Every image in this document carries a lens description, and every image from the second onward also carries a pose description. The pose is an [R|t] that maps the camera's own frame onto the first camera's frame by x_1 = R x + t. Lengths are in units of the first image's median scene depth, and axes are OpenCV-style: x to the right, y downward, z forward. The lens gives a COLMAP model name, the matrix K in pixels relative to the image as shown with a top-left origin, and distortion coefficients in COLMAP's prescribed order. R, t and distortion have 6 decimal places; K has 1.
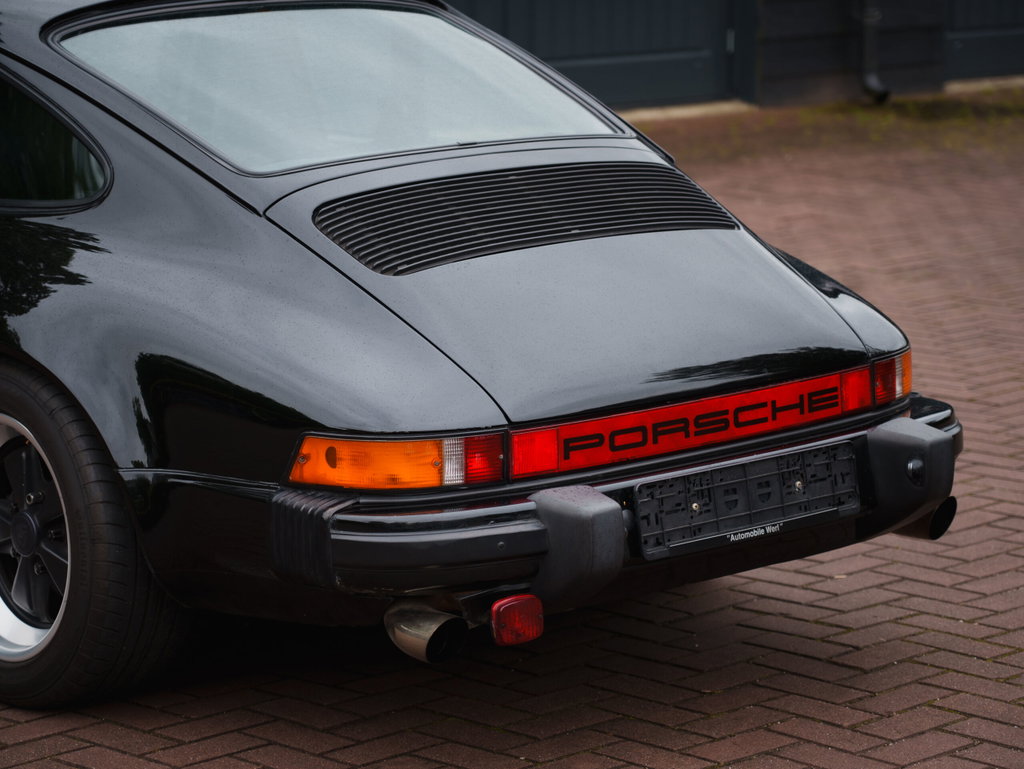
lens RADIAL K [[3375.3, 0, 509.9], [0, 3375.3, 386.3], [0, 0, 1]] dist [0.234004, 0.000000]
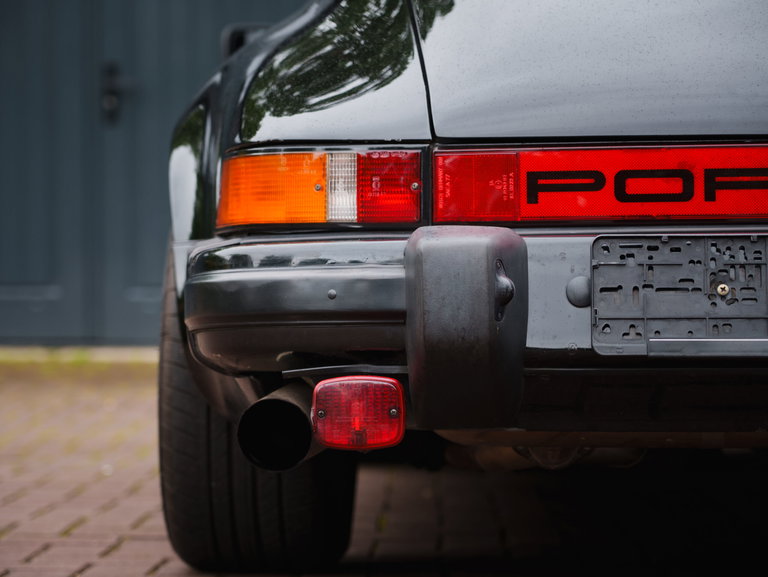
lens RADIAL K [[2531.5, 0, 386.0], [0, 2531.5, 287.0], [0, 0, 1]] dist [0.234004, 0.000000]
pose [[0.704752, 0.006380, -0.709425, 0.342220], [-0.130116, 0.984160, -0.120408, 0.099307], [0.697420, 0.177165, 0.694419, 0.624844]]
